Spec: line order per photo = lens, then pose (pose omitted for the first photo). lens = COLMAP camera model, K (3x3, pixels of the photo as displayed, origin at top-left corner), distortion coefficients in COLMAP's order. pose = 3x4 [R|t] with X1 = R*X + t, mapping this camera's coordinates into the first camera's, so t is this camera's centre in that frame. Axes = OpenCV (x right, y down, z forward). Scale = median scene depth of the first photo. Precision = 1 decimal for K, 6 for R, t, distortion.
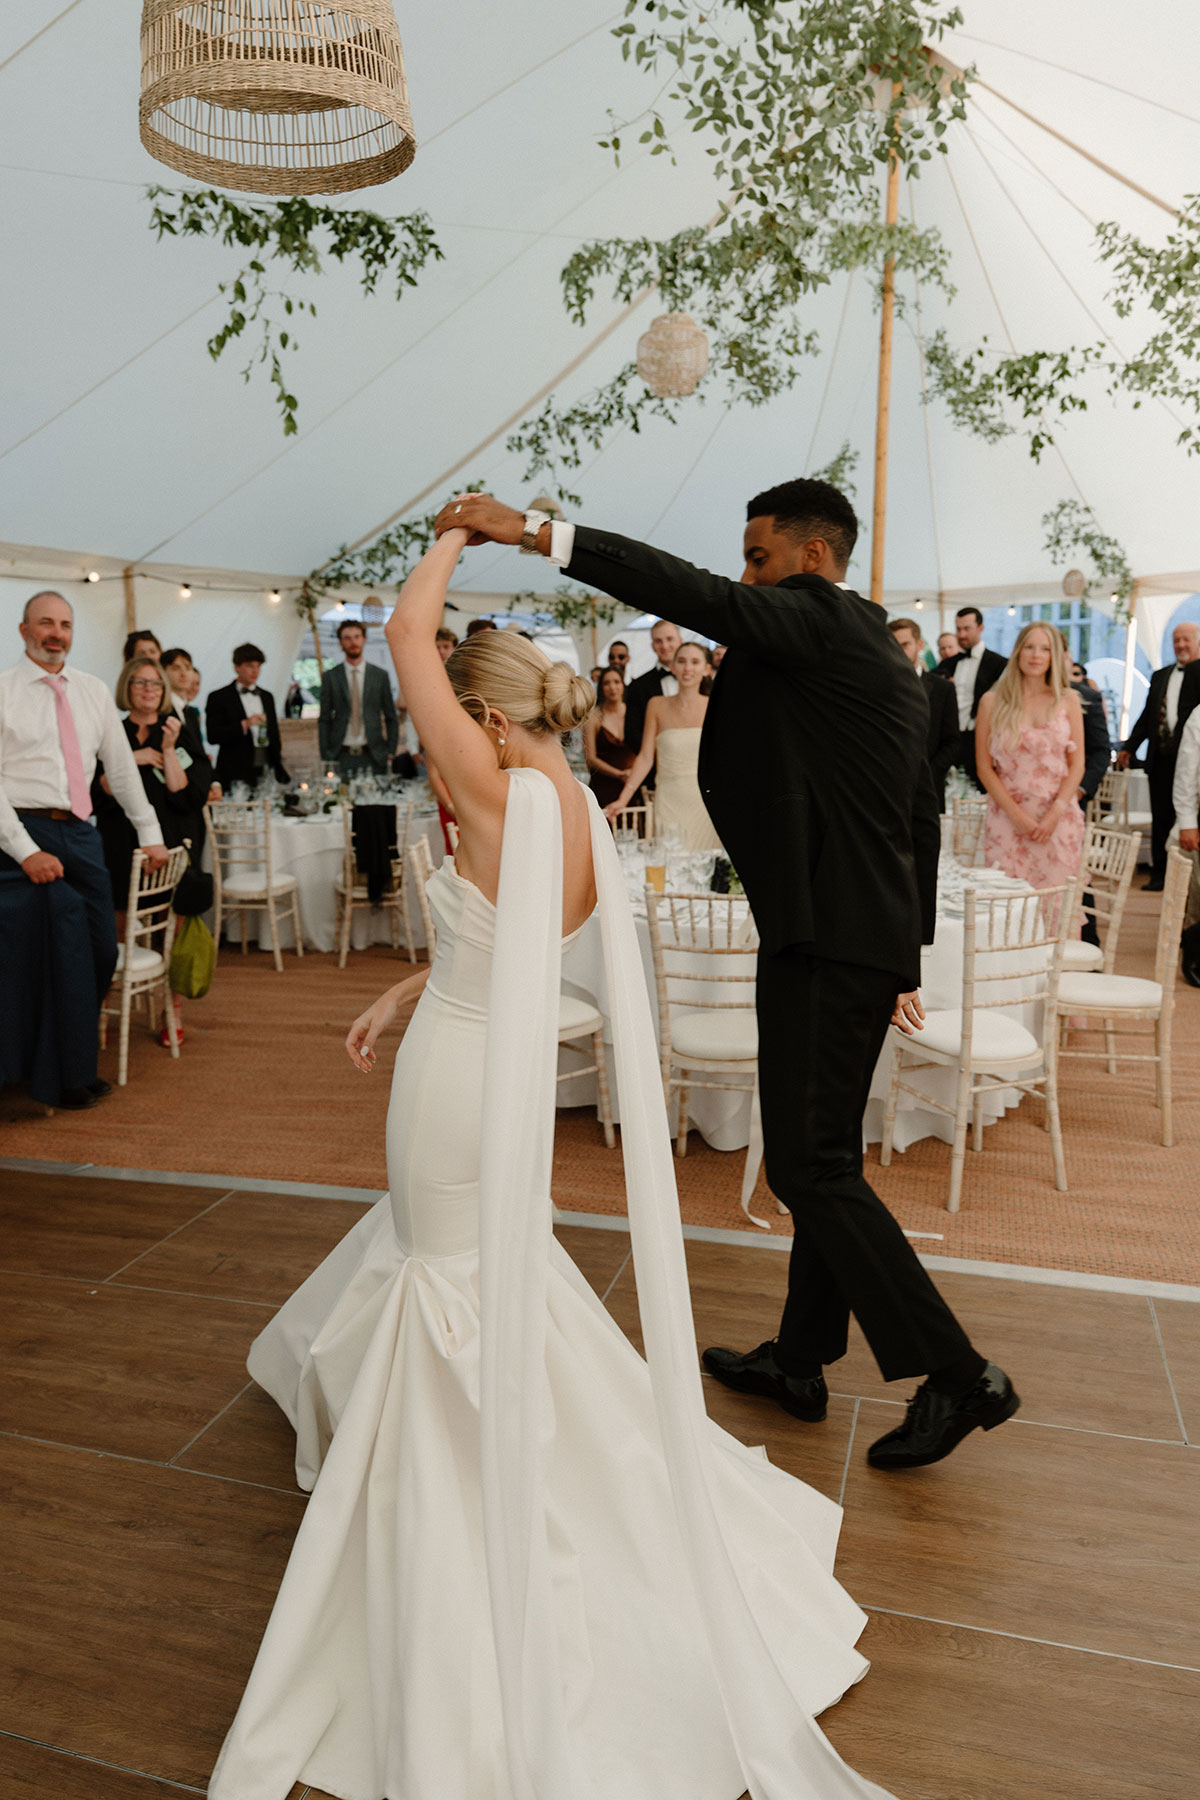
lens RADIAL K [[3648.1, 0, 597.7], [0, 3648.1, 894.0], [0, 0, 1]] dist [0.004194, 0.000000]
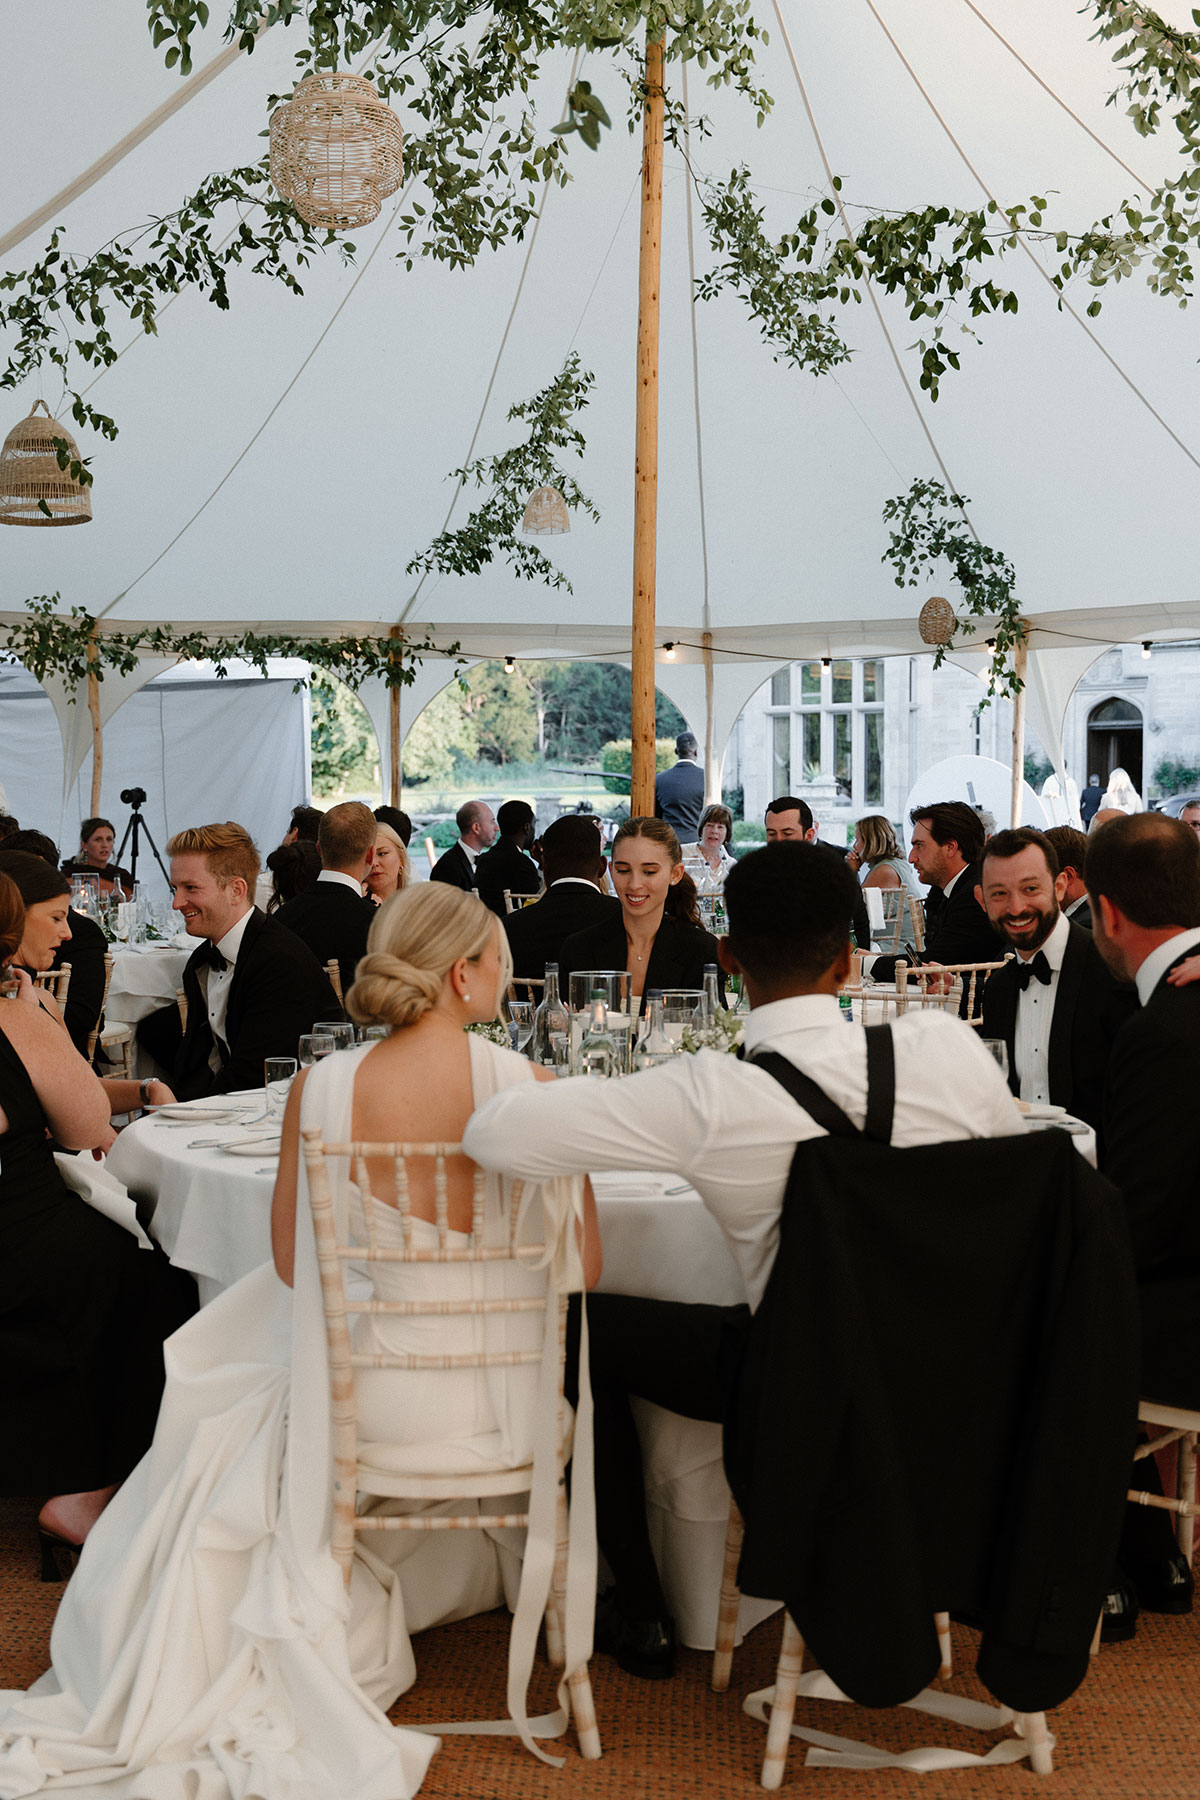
lens RADIAL K [[3648.1, 0, 603.5], [0, 3648.1, 911.0], [0, 0, 1]] dist [0.004194, 0.000000]
pose [[0.884447, 0.014527, 0.466414, -0.191189], [0.041467, 0.993114, -0.109565, 0.023324], [-0.464794, 0.116245, 0.877755, 0.519028]]
